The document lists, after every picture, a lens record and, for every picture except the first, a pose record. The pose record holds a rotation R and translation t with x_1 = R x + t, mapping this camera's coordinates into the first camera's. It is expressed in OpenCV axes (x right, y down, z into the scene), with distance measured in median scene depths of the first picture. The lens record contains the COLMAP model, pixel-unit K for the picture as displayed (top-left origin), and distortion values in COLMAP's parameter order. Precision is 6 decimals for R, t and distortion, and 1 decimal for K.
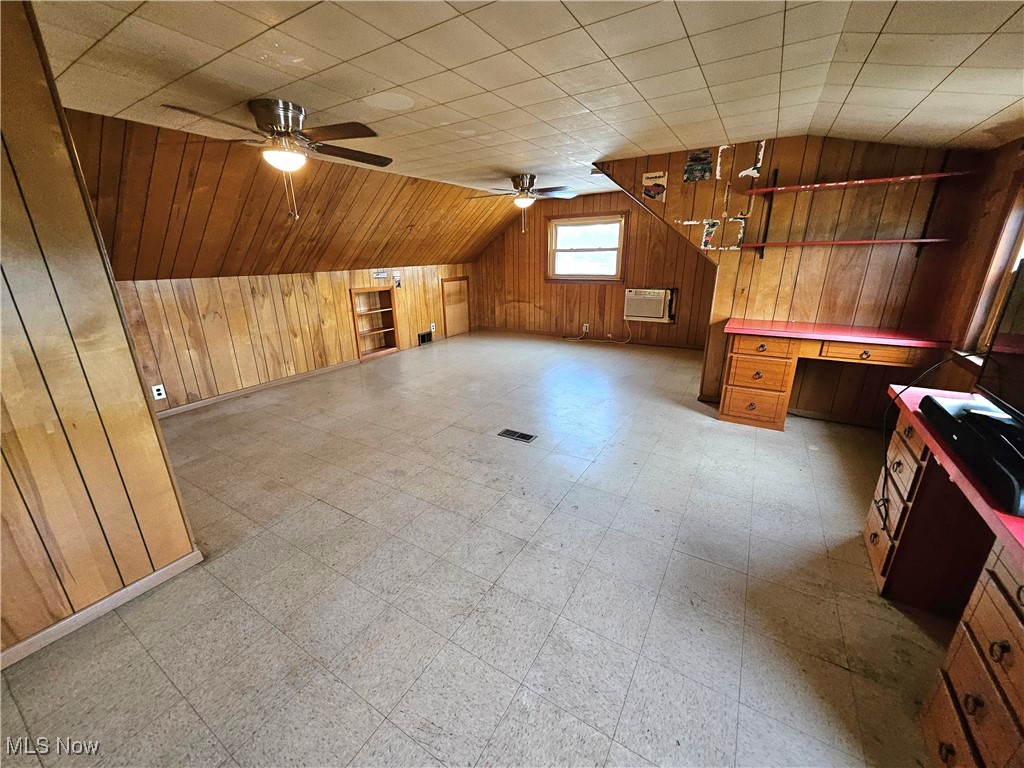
lens RADIAL K [[404.9, 0, 506.7], [0, 404.9, 385.4], [0, 0, 1]] dist [0.000888, -0.000847]
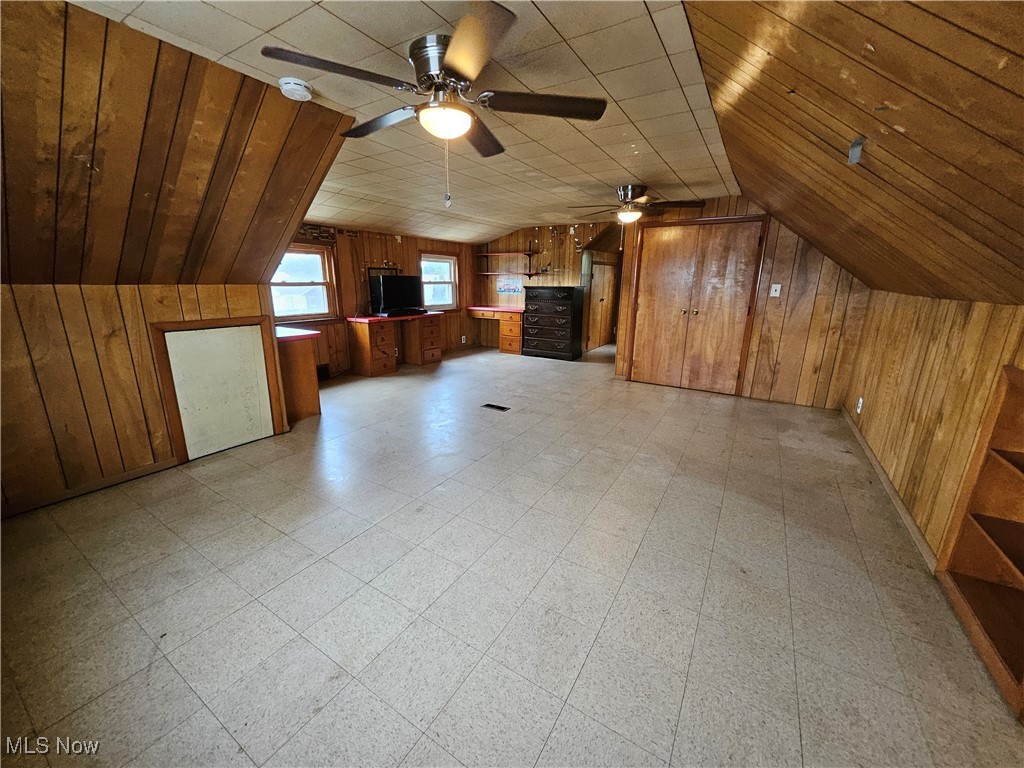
lens RADIAL K [[404.9, 0, 504.8], [0, 404.9, 385.7], [0, 0, 1]] dist [0.000888, -0.000847]
pose [[-0.999851, 0.006638, 0.015928, -0.020436], [0.014211, 0.840366, 0.541833, -0.505567], [-0.009789, 0.541978, -0.840335, 1.620087]]
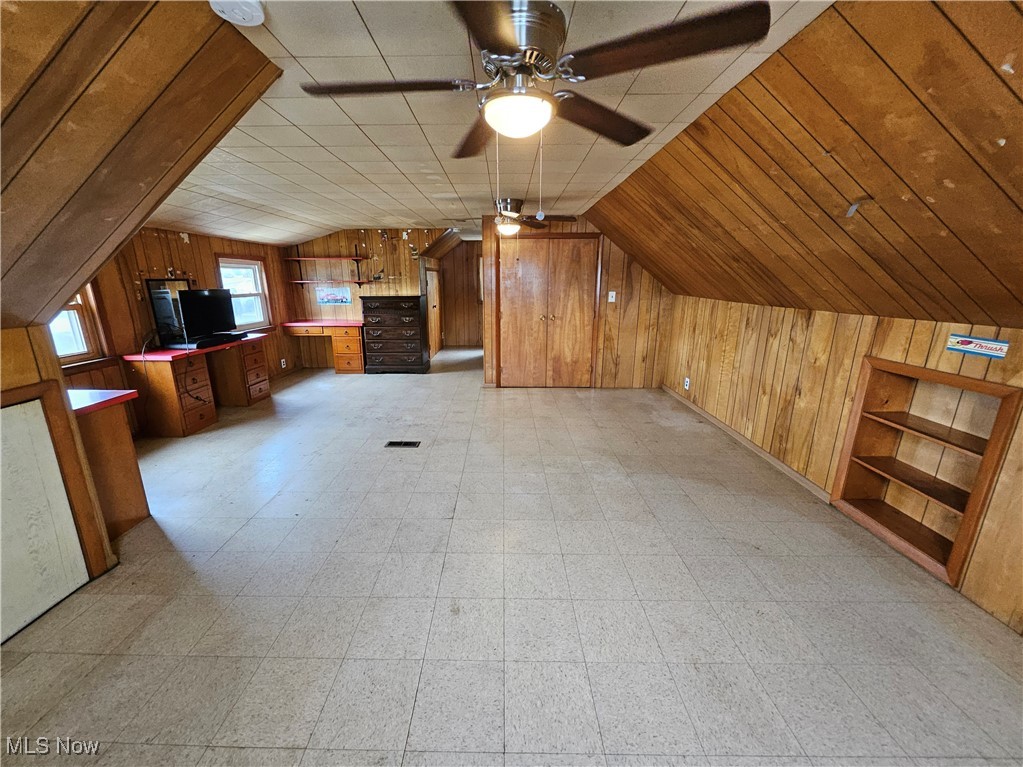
lens RADIAL K [[404.5, 0, 502.1], [0, 404.5, 381.9], [0, 0, 1]] dist [0.000888, -0.000847]
pose [[-0.856733, 0.147234, -0.494298, 0.242105], [-0.142569, 0.853438, 0.501315, -0.488513], [0.495663, 0.499965, -0.710178, 1.451648]]
